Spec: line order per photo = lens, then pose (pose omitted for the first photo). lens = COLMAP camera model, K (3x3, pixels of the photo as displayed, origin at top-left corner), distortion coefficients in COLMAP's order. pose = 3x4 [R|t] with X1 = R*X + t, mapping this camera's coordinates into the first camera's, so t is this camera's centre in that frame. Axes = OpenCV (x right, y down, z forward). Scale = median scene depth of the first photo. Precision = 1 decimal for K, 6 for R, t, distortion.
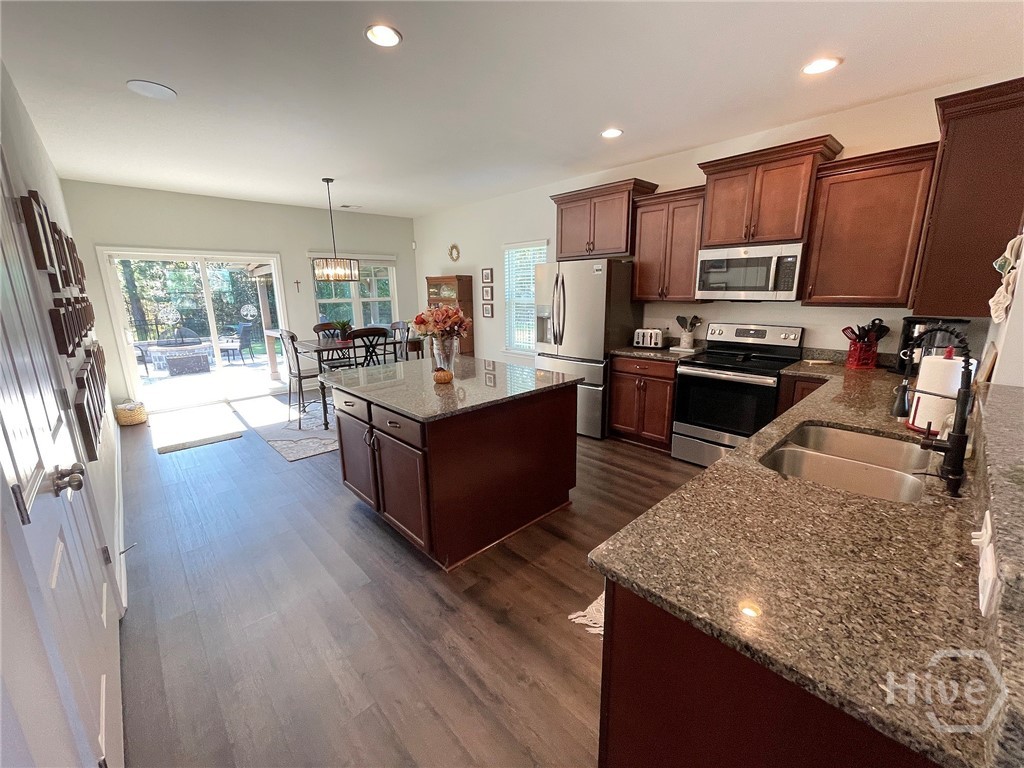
lens RADIAL K [[414.3, 0, 512.1], [0, 414.3, 385.3], [0, 0, 1]] dist [-0.005914, 0.002455]
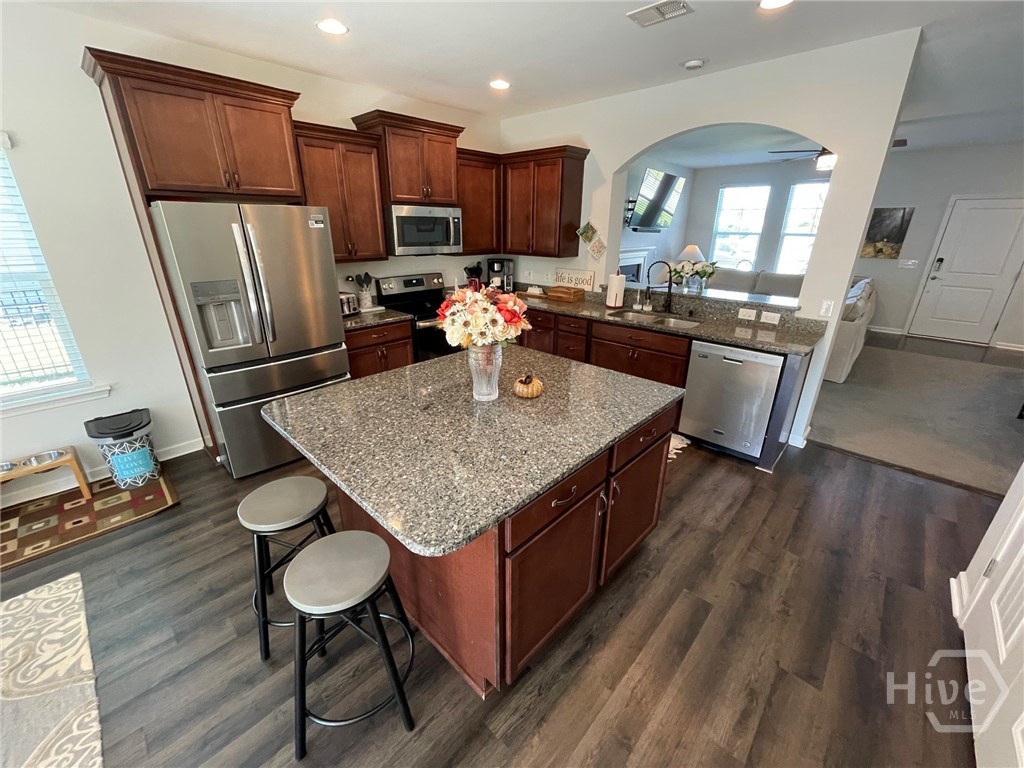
lens RADIAL K [[414.3, 0, 510.0], [0, 414.3, 385.1], [0, 0, 1]] dist [-0.005914, 0.002455]
pose [[-0.056019, -0.348197, 0.935746, -0.580056], [0.220133, 0.909847, 0.351738, -0.196736], [-0.973860, 0.225692, 0.025681, 0.712470]]
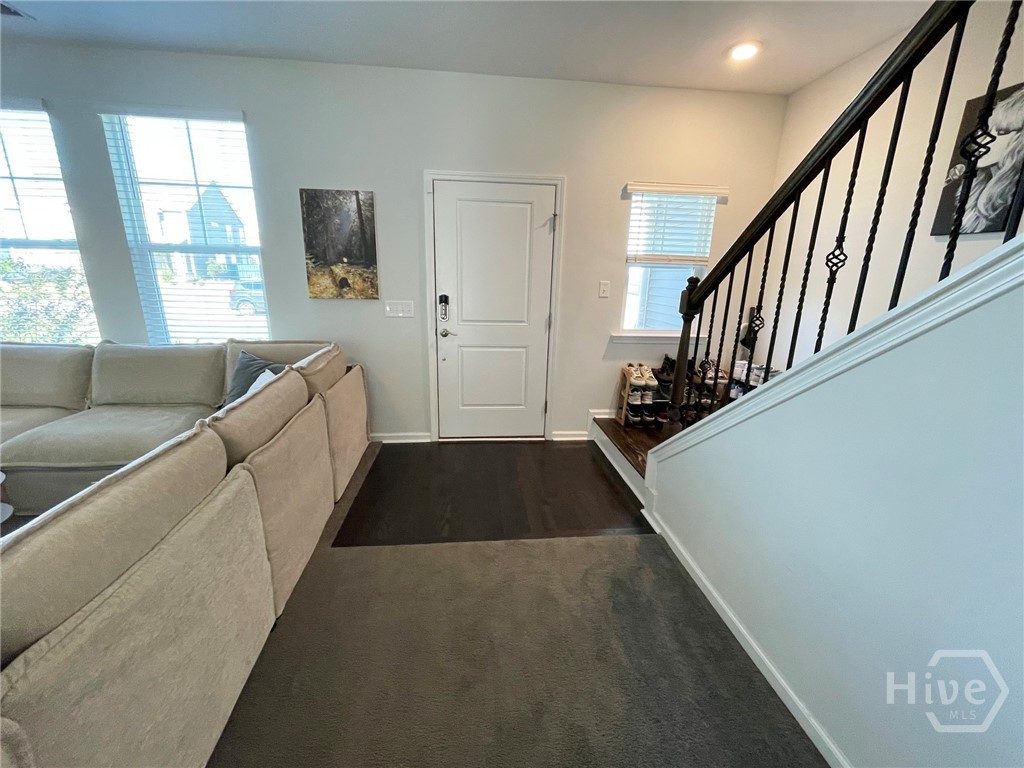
lens RADIAL K [[414.3, 0, 512.8], [0, 414.3, 382.9], [0, 0, 1]] dist [-0.005914, 0.002455]
pose [[-0.791860, -0.162333, 0.588733, 0.401131], [0.124829, 0.900647, 0.416237, 0.125770], [-0.597809, 0.403092, -0.692922, -0.456294]]
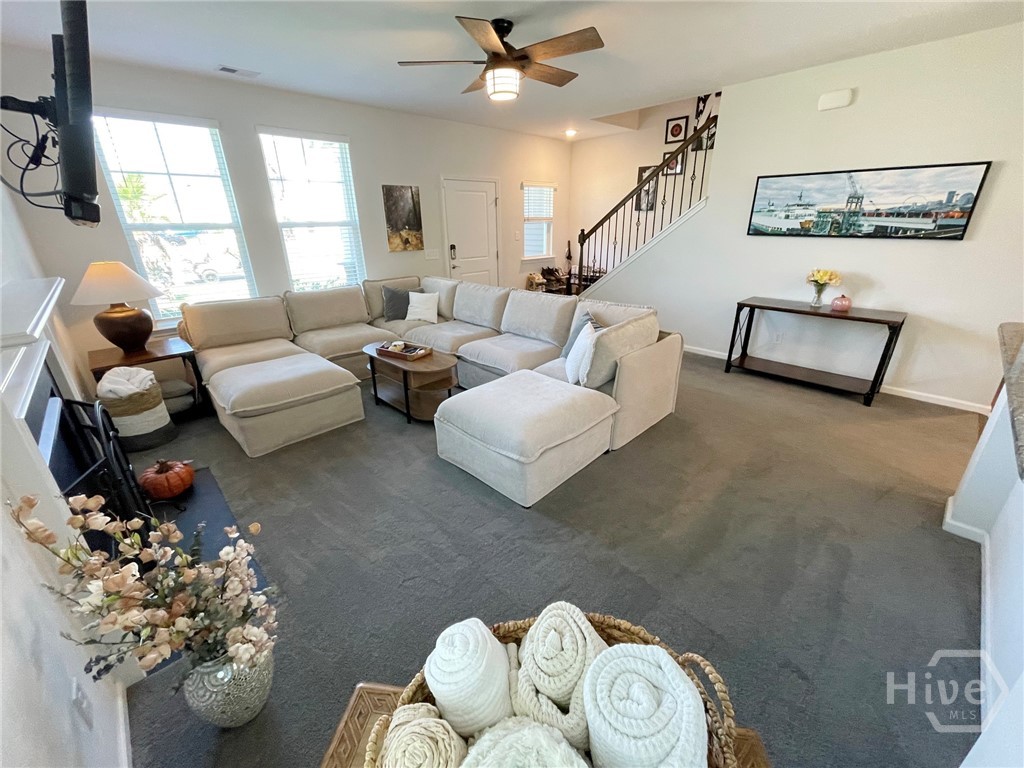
lens RADIAL K [[414.3, 0, 514.7], [0, 414.3, 384.7], [0, 0, 1]] dist [-0.005914, 0.002455]
pose [[-0.999512, 0.030519, -0.006686, 0.829008], [0.021202, 0.819753, 0.572324, -0.141385], [0.022947, 0.571903, -0.820000, 0.503180]]
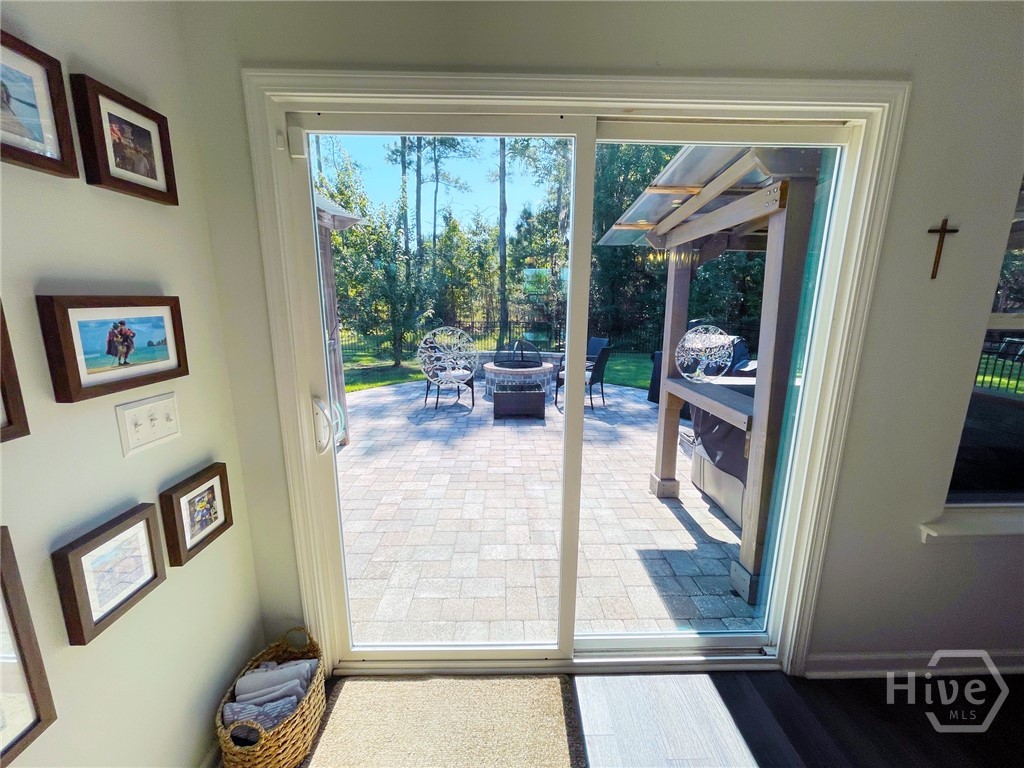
lens RADIAL K [[414.3, 0, 510.3], [0, 414.3, 385.9], [0, 0, 1]] dist [-0.005914, 0.002455]
pose [[0.742921, 0.157340, -0.650625, -0.854227], [-0.167902, 0.984711, 0.046410, -0.231397], [0.647979, 0.074762, 0.757980, 1.130087]]
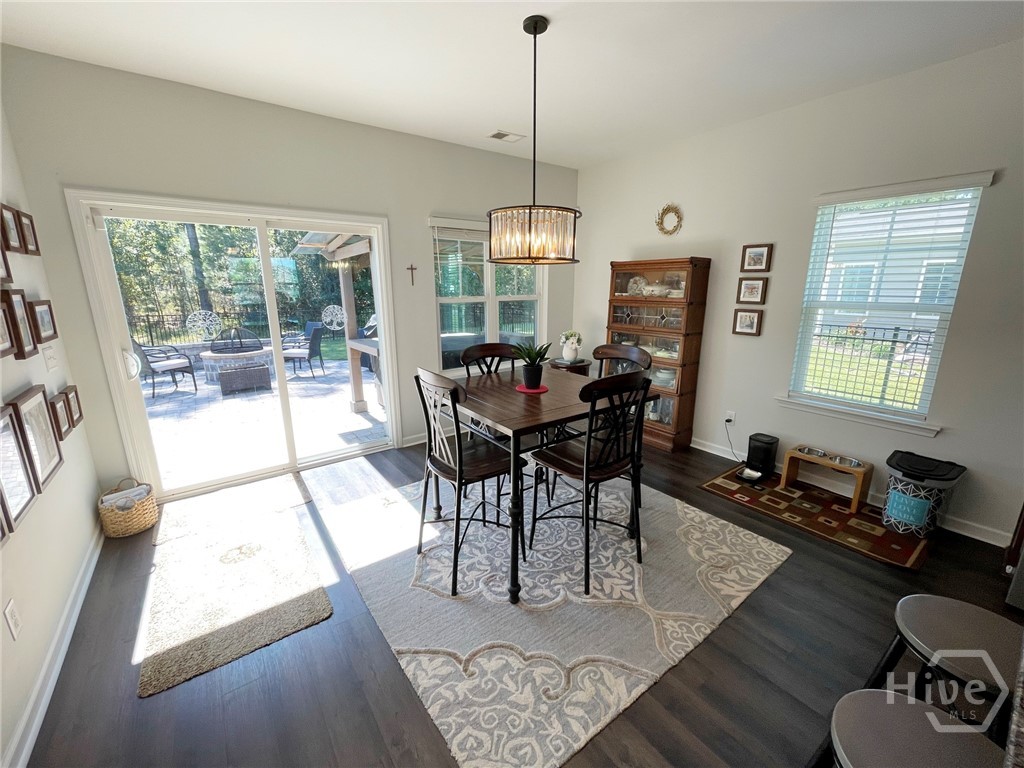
lens RADIAL K [[414.3, 0, 511.3], [0, 414.3, 383.9], [0, 0, 1]] dist [-0.005914, 0.002455]
pose [[0.993515, 0.036303, -0.107746, -0.489307], [-0.035342, 0.999317, 0.010812, -0.149993], [0.108065, -0.006934, 0.994120, 0.673672]]
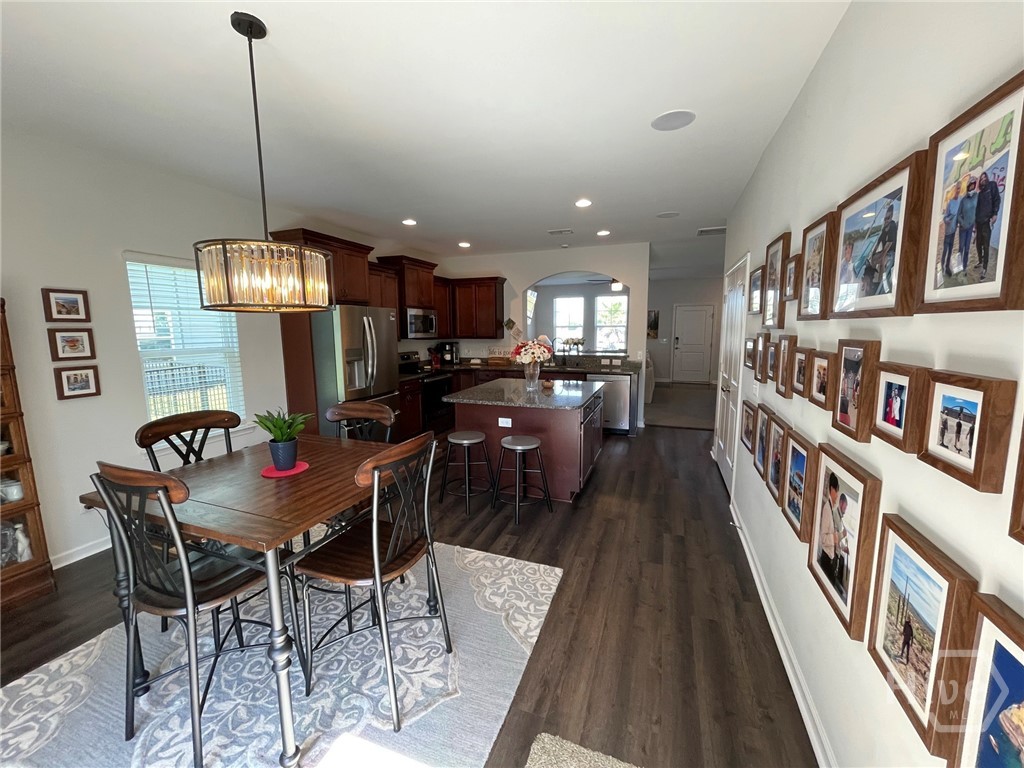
lens RADIAL K [[414.3, 0, 510.7], [0, 414.3, 387.5], [0, 0, 1]] dist [-0.005914, 0.002455]
pose [[-0.443373, -0.113962, 0.889063, -1.057700], [0.215751, 0.949153, 0.229259, -0.281555], [-0.869984, 0.293463, -0.396242, 1.231255]]
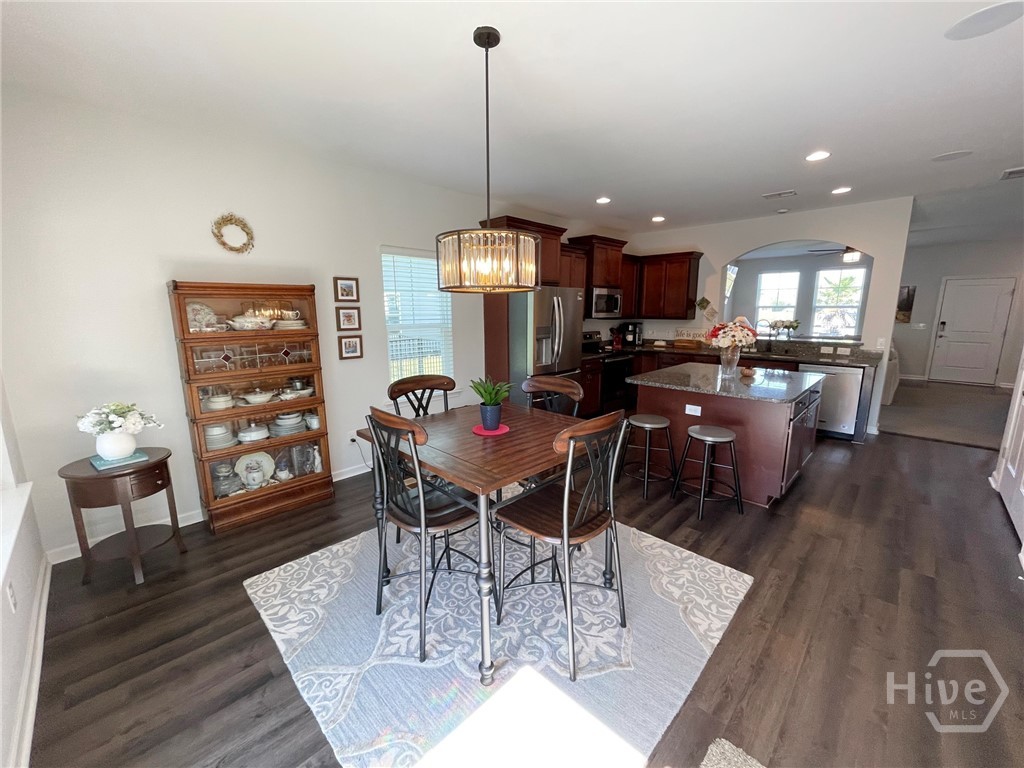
lens RADIAL K [[414.3, 0, 509.9], [0, 414.3, 386.5], [0, 0, 1]] dist [-0.005914, 0.002455]
pose [[-0.040017, -0.172852, 0.984135, -1.062482], [0.231440, 0.956535, 0.177415, -0.285760], [-0.972026, 0.234868, 0.001728, 1.257719]]
